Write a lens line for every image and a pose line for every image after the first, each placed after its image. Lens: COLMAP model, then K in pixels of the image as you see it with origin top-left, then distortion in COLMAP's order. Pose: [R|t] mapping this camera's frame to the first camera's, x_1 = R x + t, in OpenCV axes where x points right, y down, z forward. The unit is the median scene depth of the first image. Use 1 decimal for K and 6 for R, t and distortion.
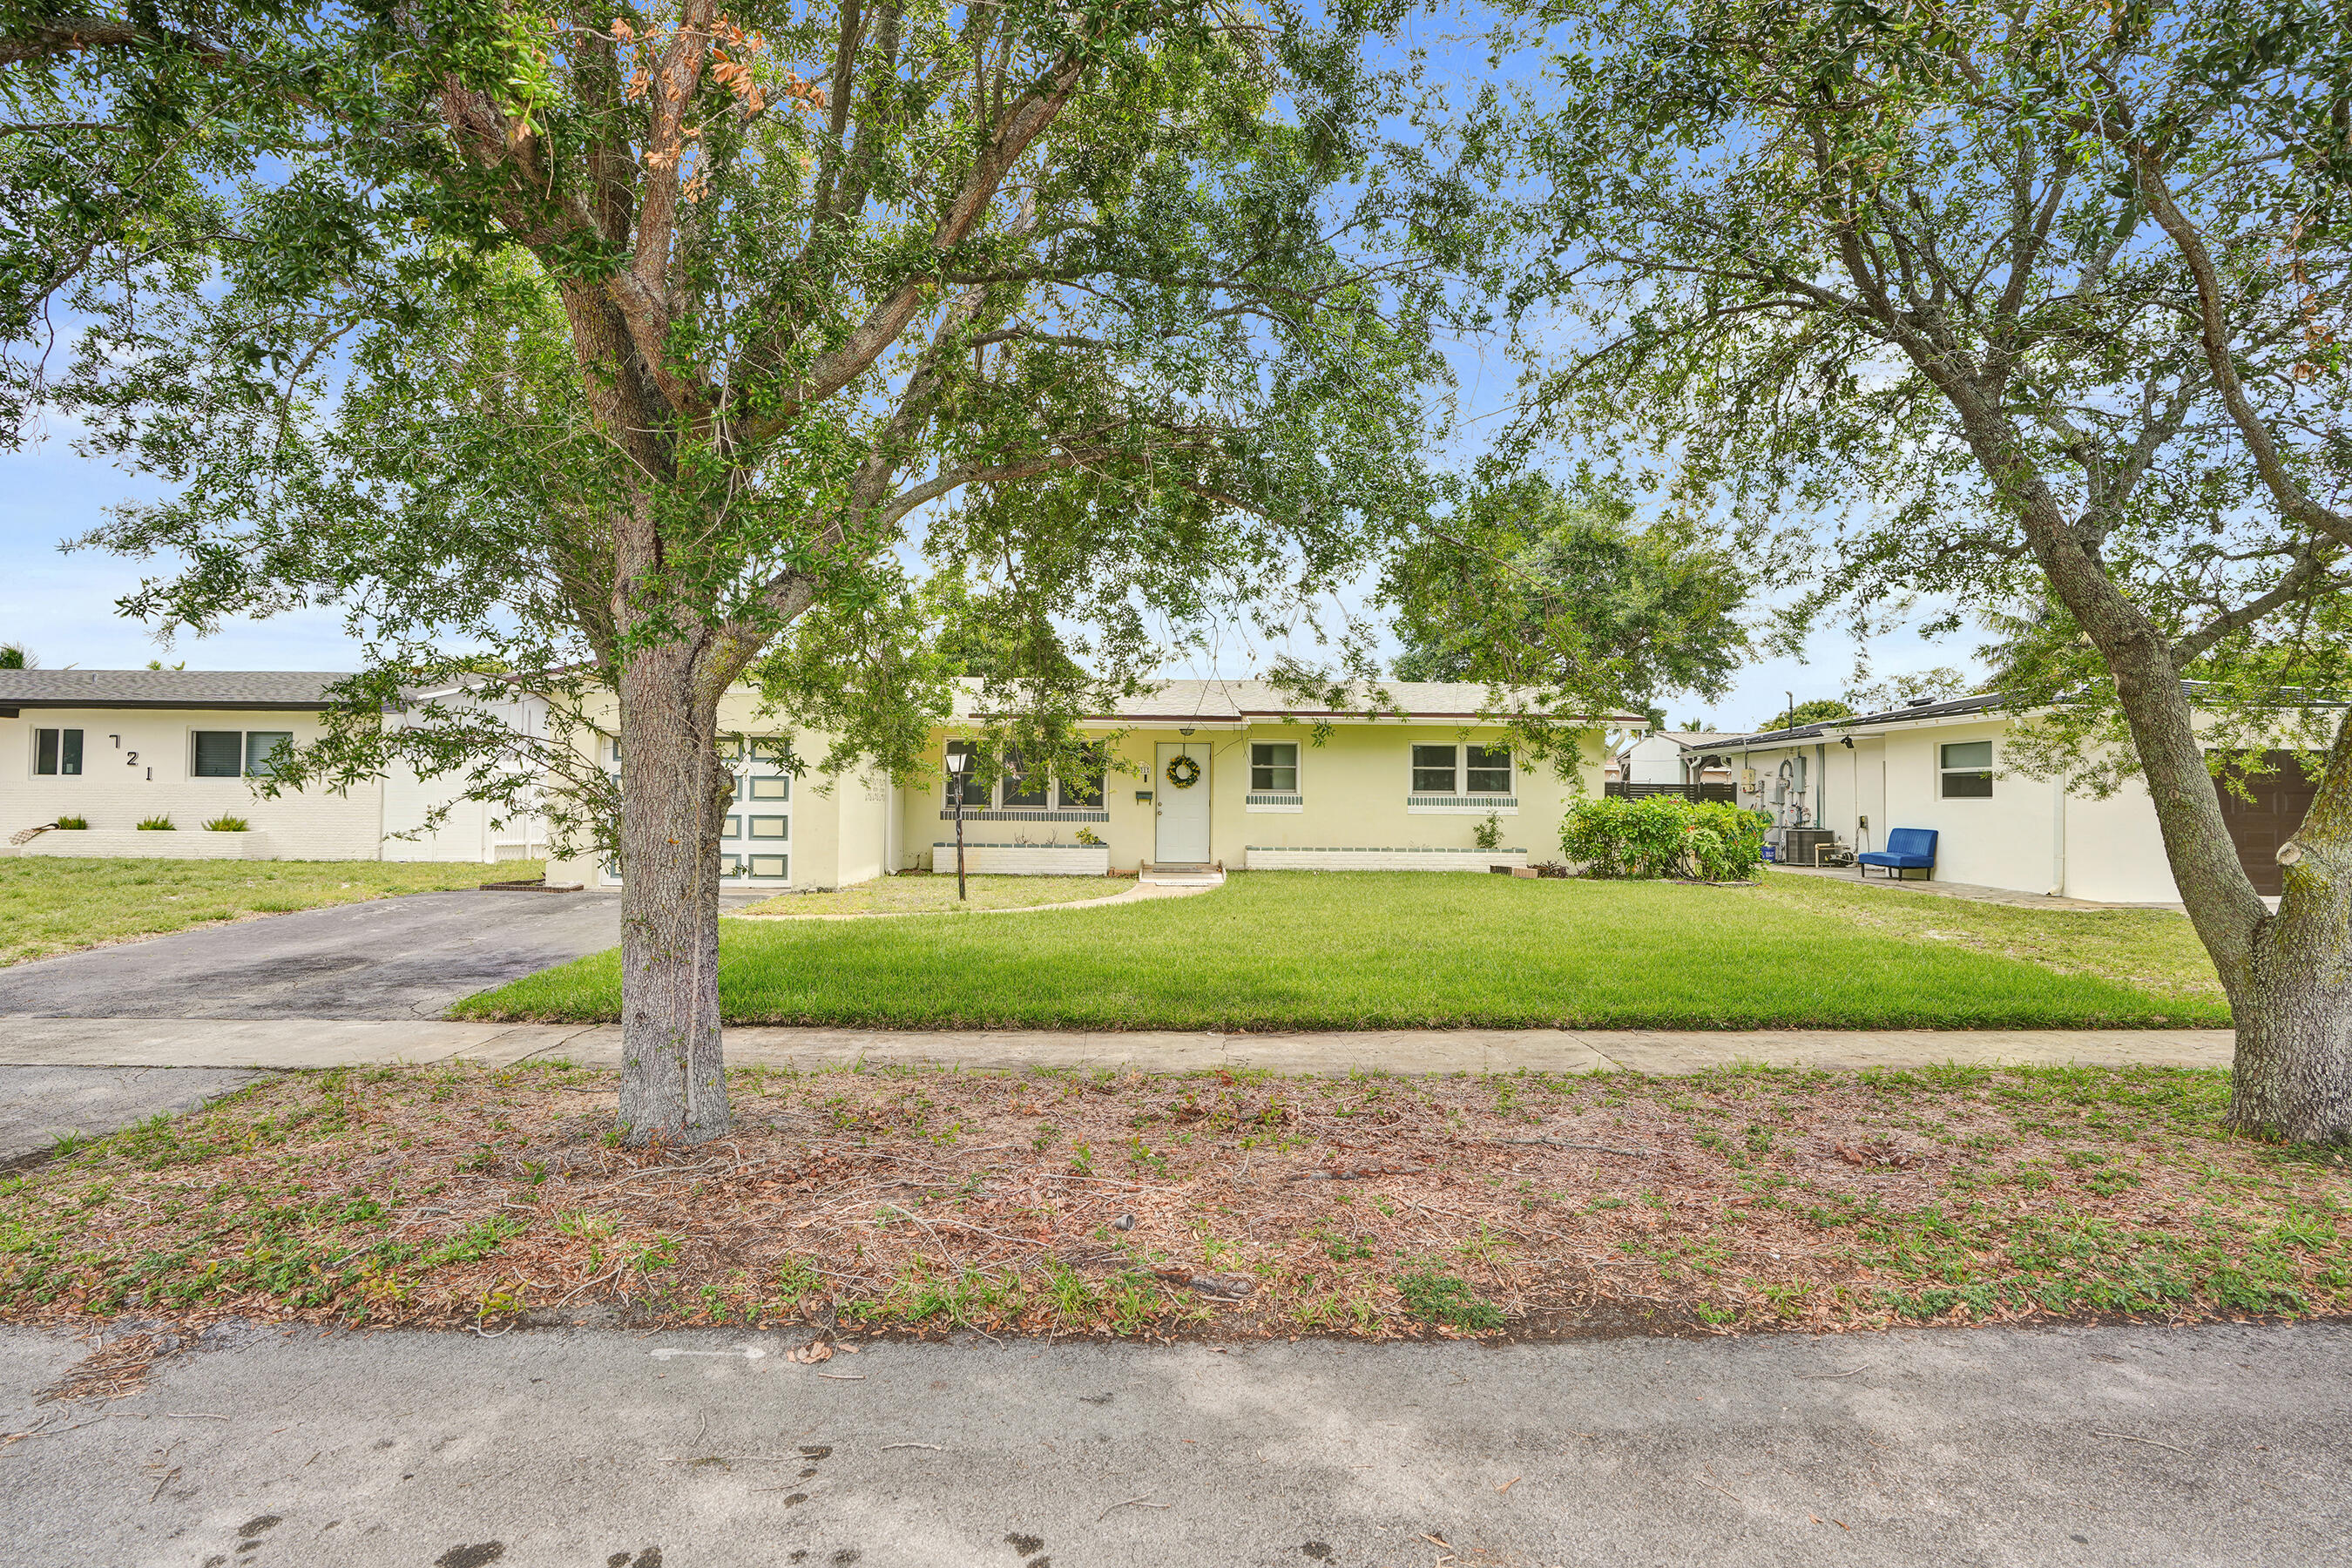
lens RADIAL K [[1122.5, 0, 1176.0], [0, 1122.5, 784.0], [0, 0, 1]] dist [-0.029671, 0.000457]
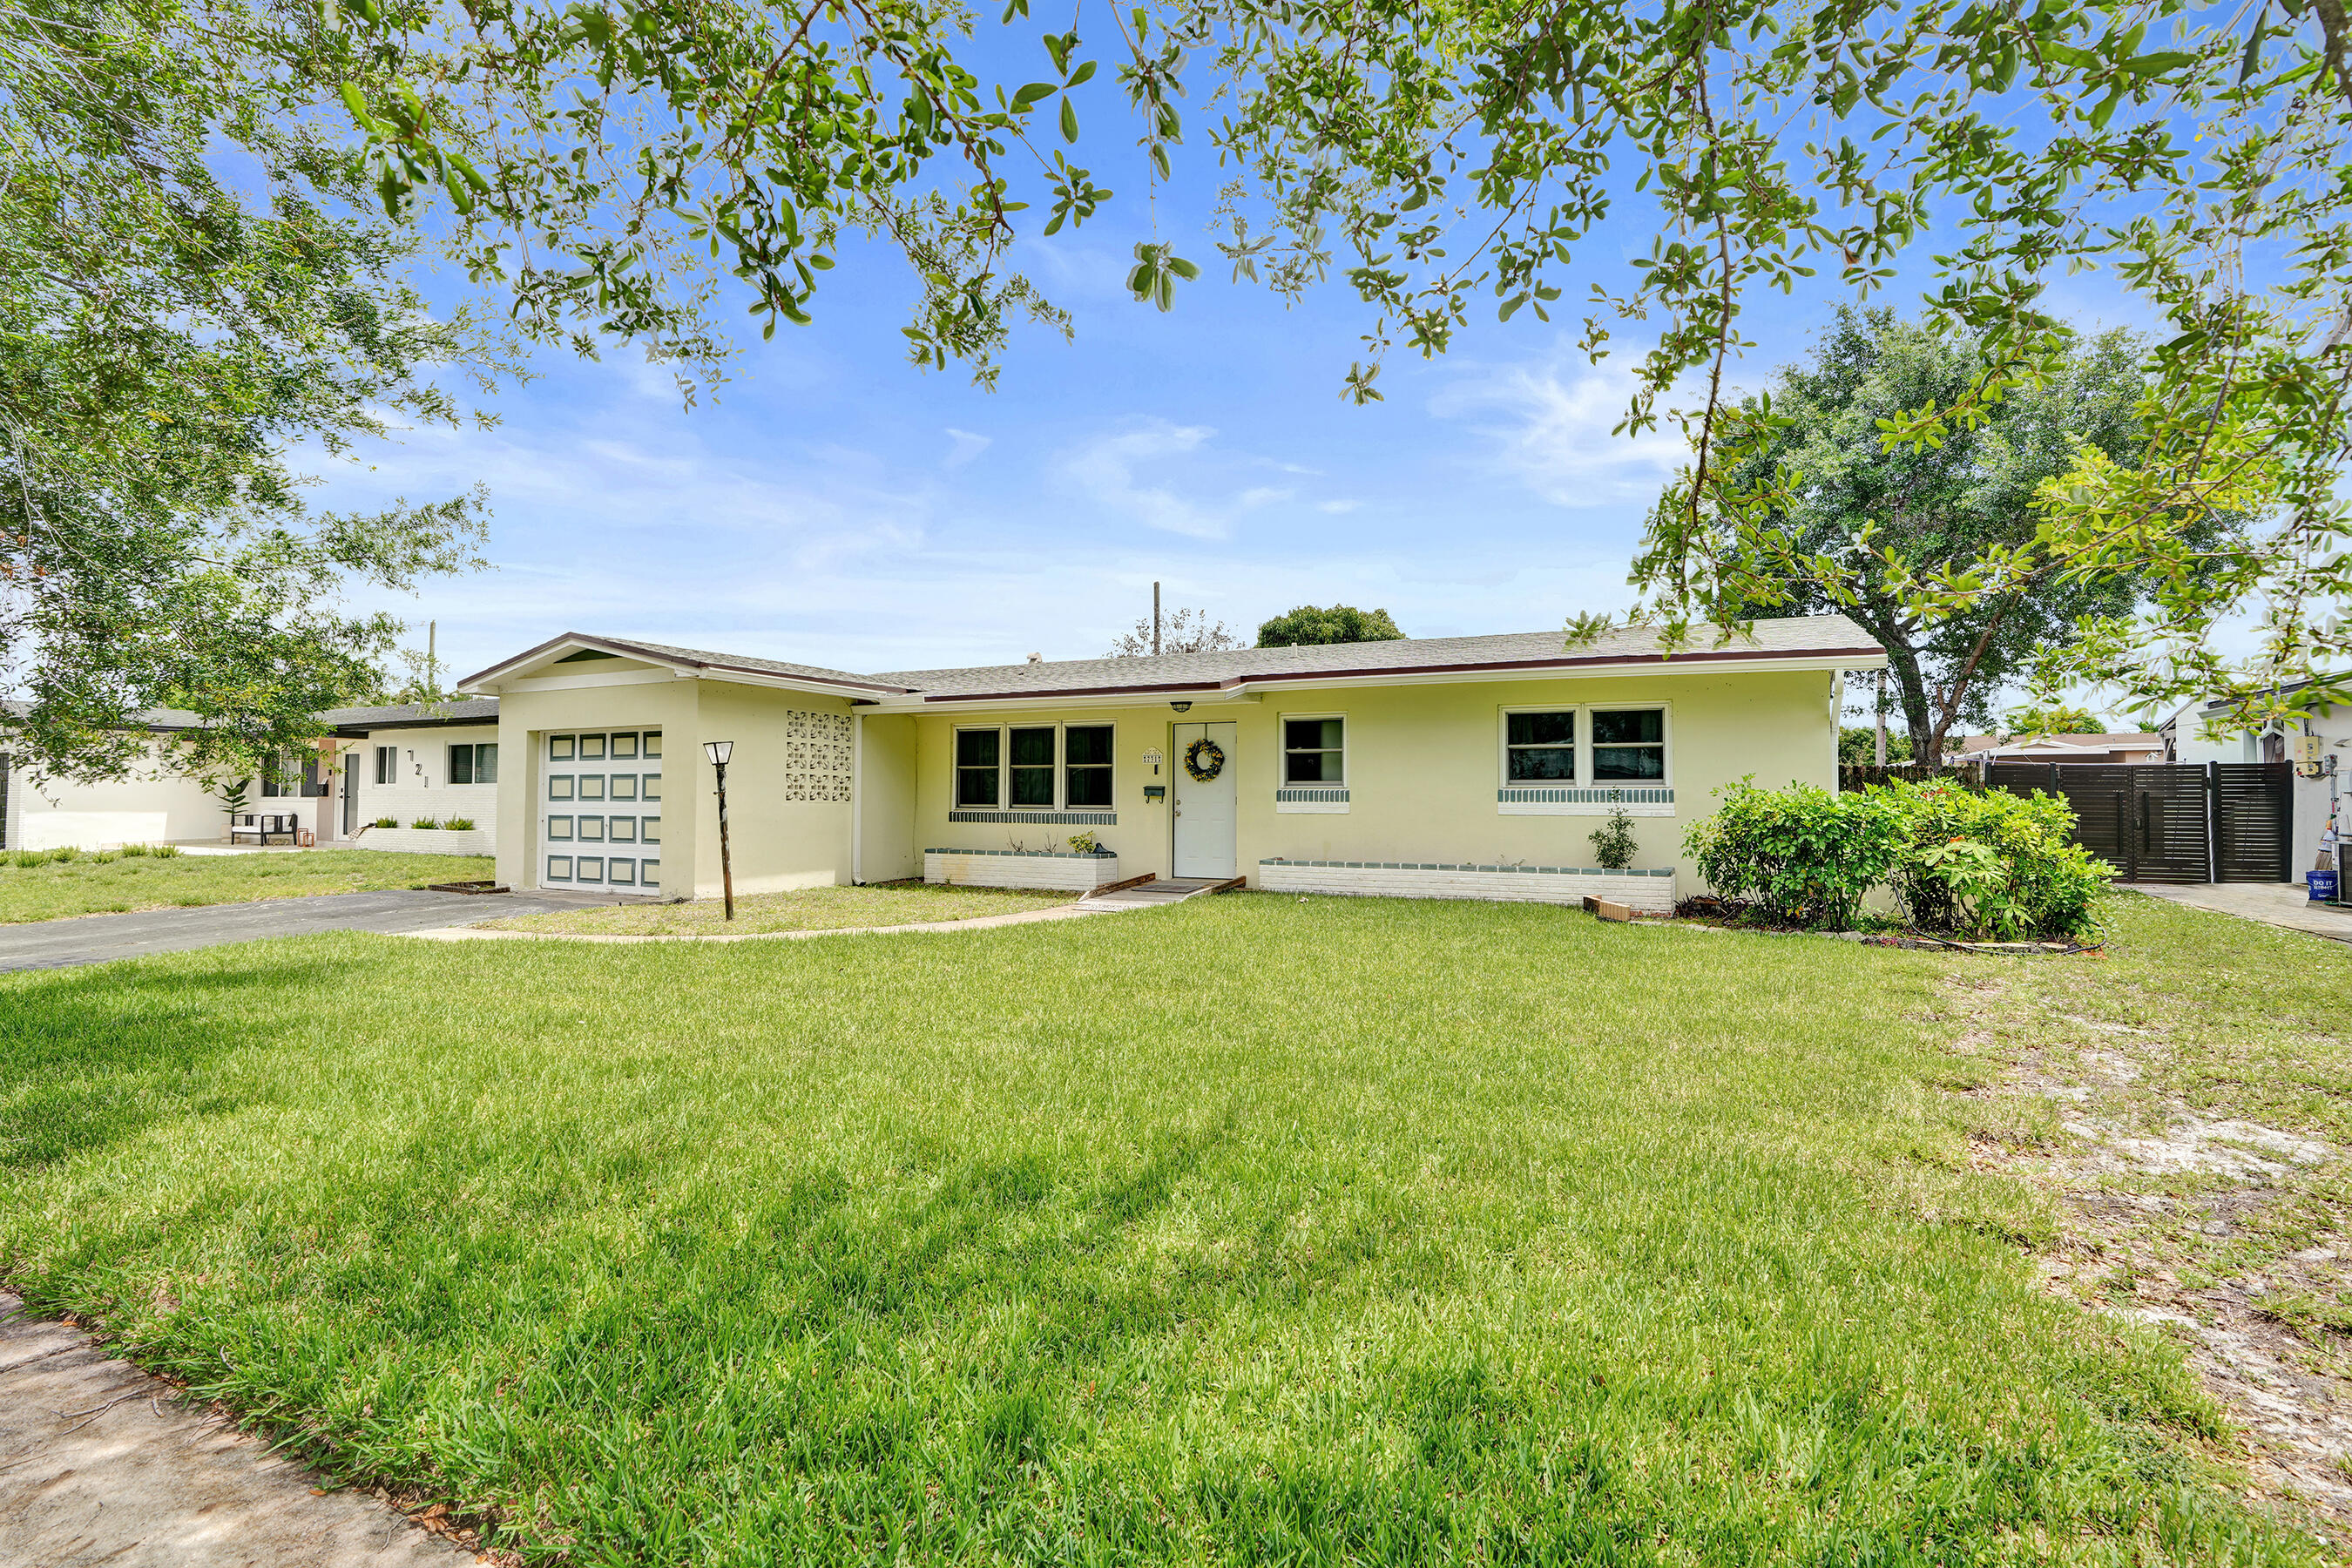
lens RADIAL K [[1089.1, 0, 1184.5], [0, 1089.1, 780.9], [0, 0, 1]] dist [-0.068687, 0.026118]
pose [[0.893325, -0.014486, -0.449178, 0.331384], [0.013932, 0.999893, -0.004539, 0.006662], [0.449196, -0.002204, 0.893431, 0.331473]]
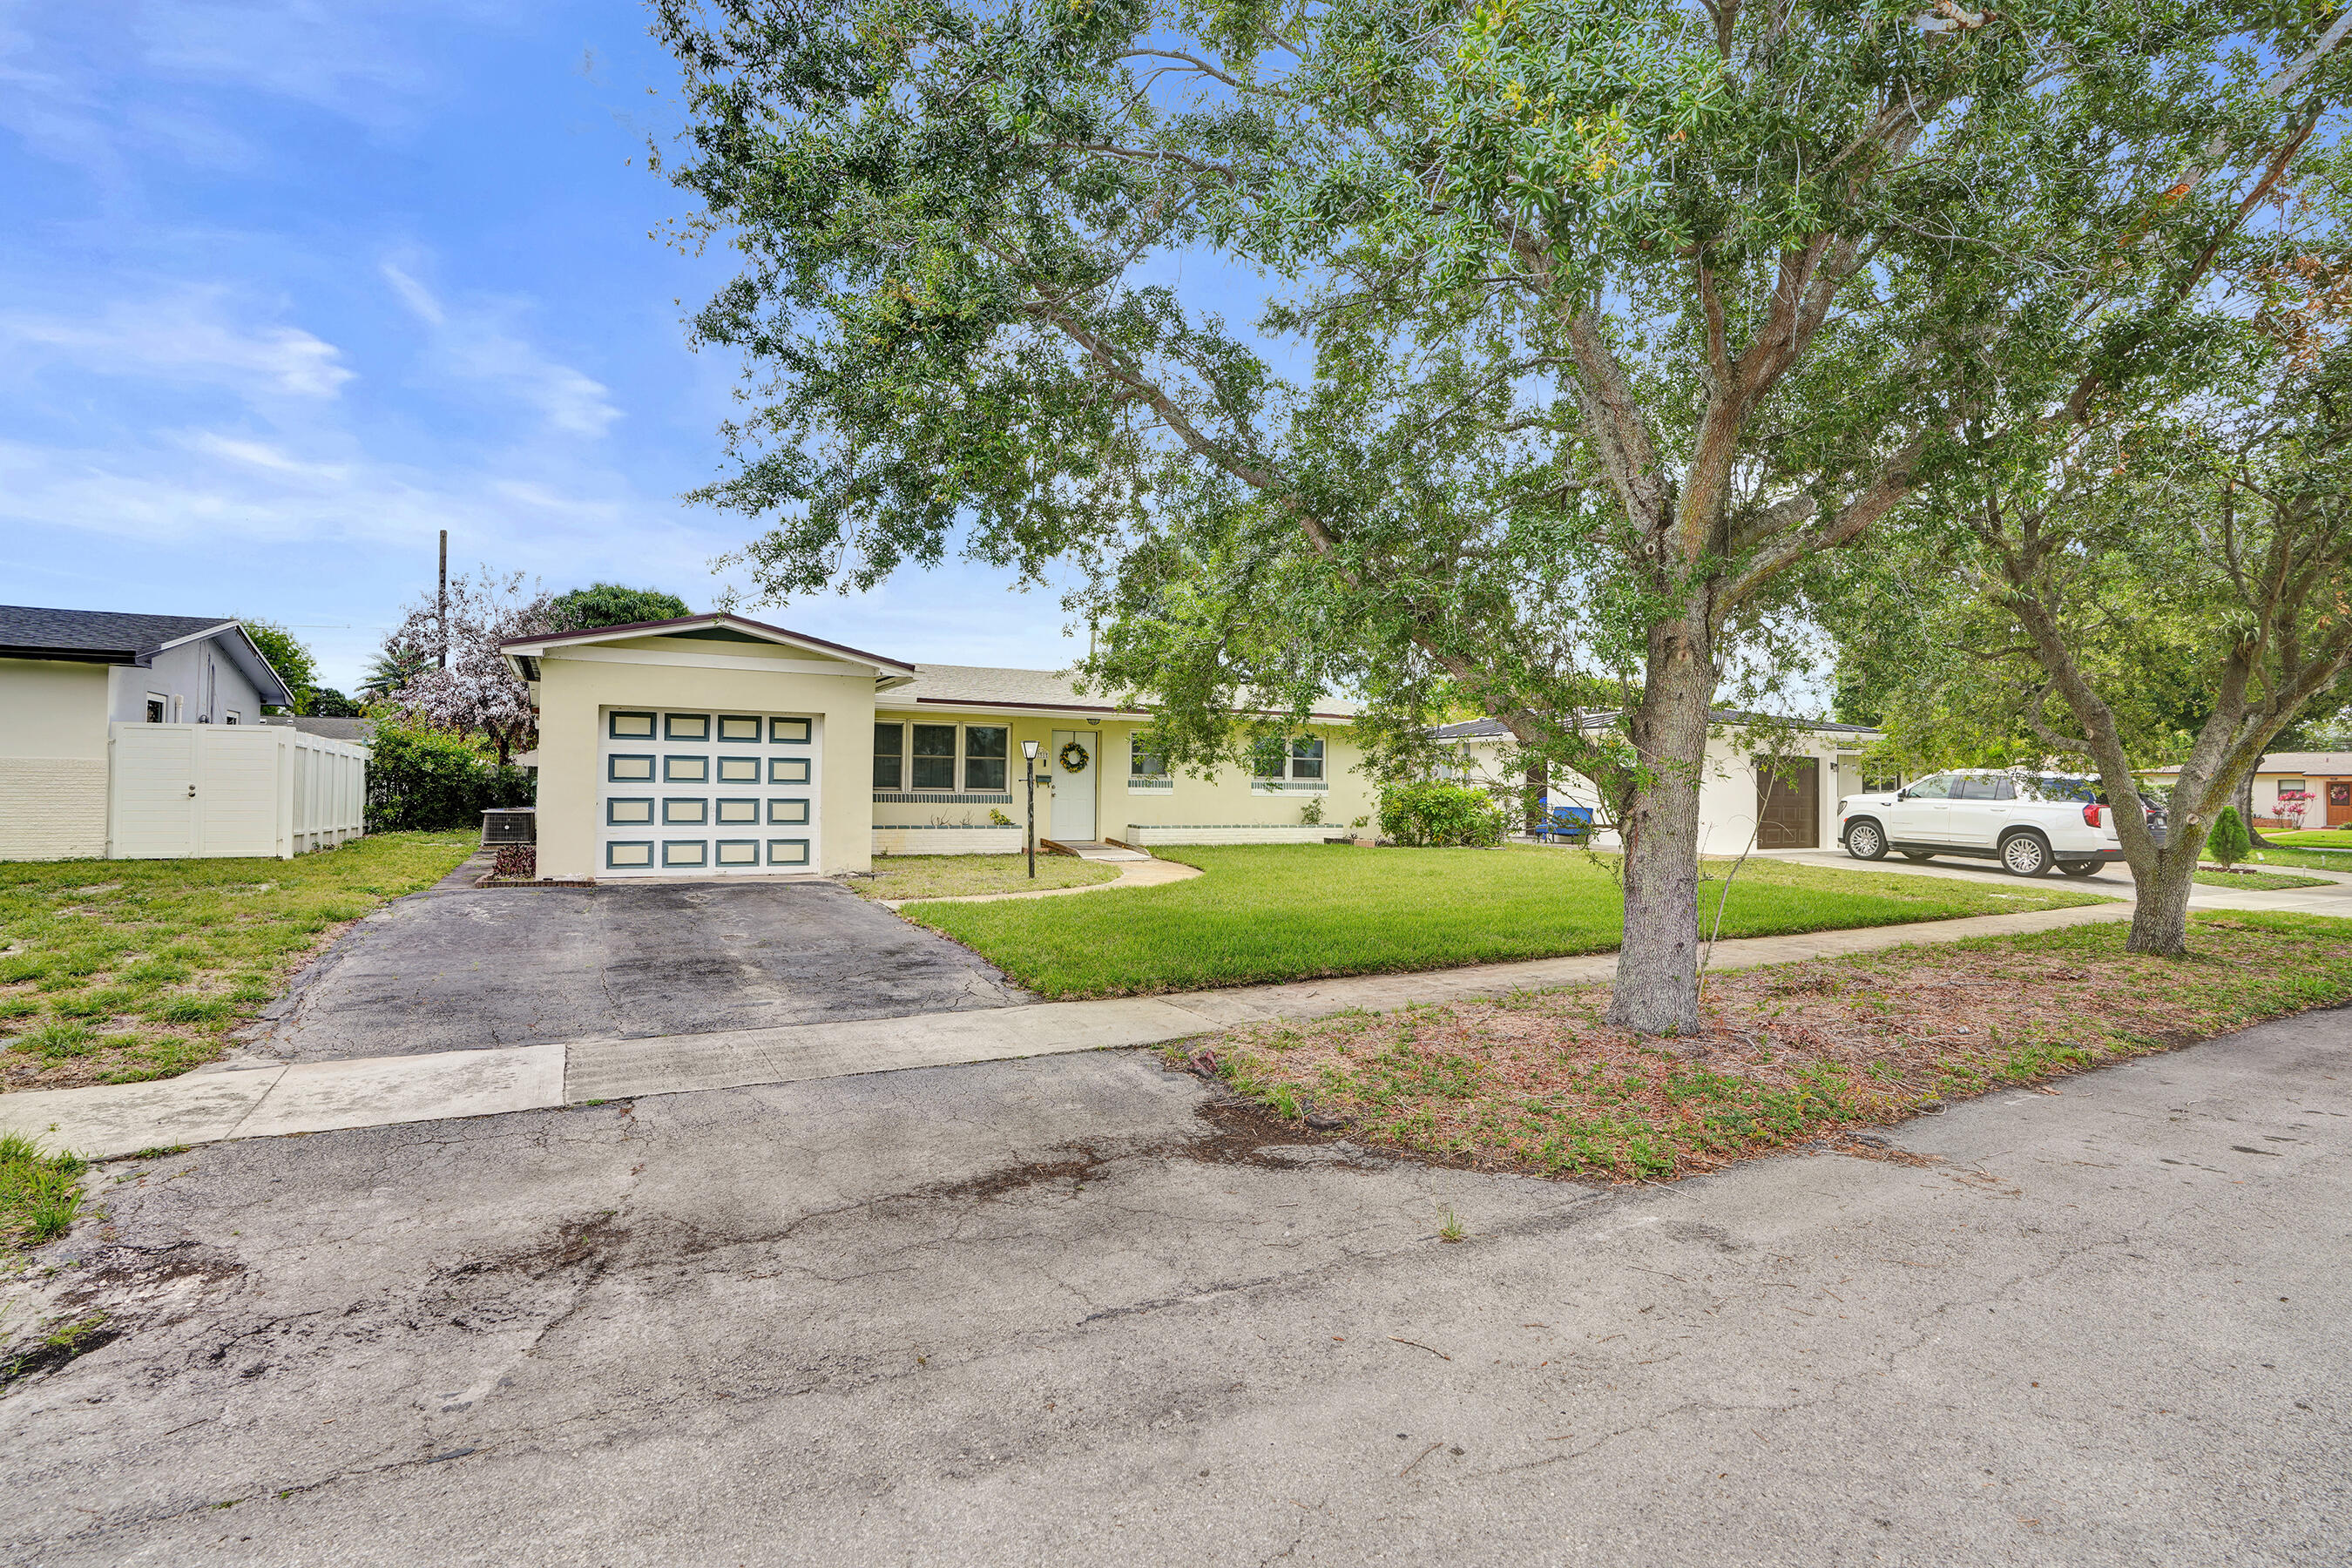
lens RADIAL K [[1089.1, 0, 1184.5], [0, 1089.1, 780.9], [0, 0, 1]] dist [-0.068687, 0.026118]
pose [[0.876438, 0.006315, 0.481473, -0.414411], [-0.015085, 0.999783, 0.014346, -0.005017], [-0.481278, -0.019836, 0.876344, 0.016127]]
